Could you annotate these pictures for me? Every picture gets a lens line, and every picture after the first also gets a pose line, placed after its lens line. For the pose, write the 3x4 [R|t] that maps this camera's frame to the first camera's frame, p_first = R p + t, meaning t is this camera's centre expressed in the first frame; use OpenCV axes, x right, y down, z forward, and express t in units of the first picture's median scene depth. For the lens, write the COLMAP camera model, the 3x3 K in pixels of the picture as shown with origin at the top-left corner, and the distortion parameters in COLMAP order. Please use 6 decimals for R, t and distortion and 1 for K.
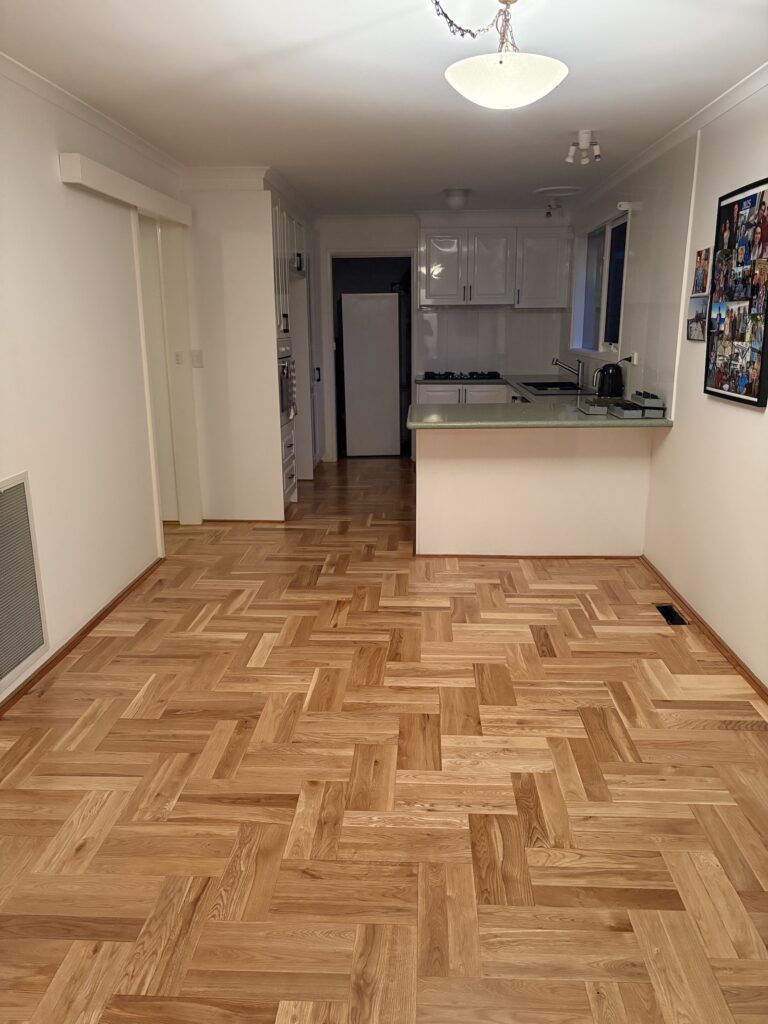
lens RADIAL K [[772.4, 0, 383.1], [0, 772.4, 520.0], [0, 0, 1]] dist [0.006017, 0.000511]
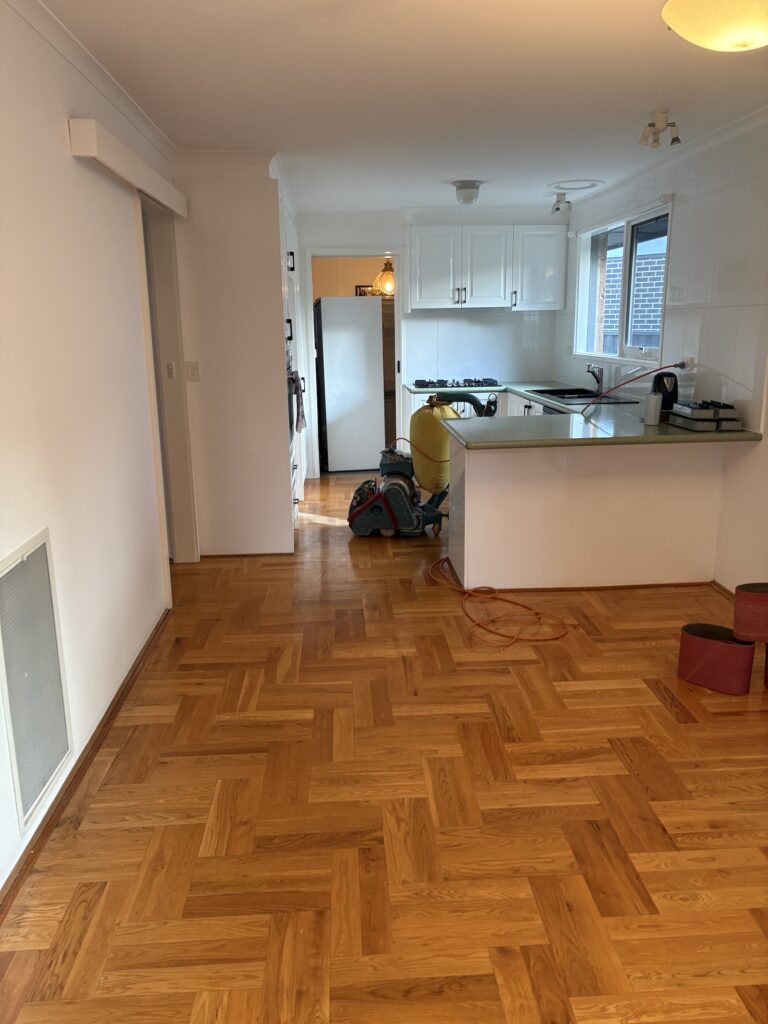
lens RADIAL K [[772.4, 0, 385.4], [0, 772.4, 502.7], [0, 0, 1]] dist [0.006017, 0.000511]
pose [[0.994139, -0.032871, 0.102987, -0.173436], [0.035566, 0.999068, -0.024446, -0.047588], [-0.102087, 0.027965, 0.994382, 0.174384]]
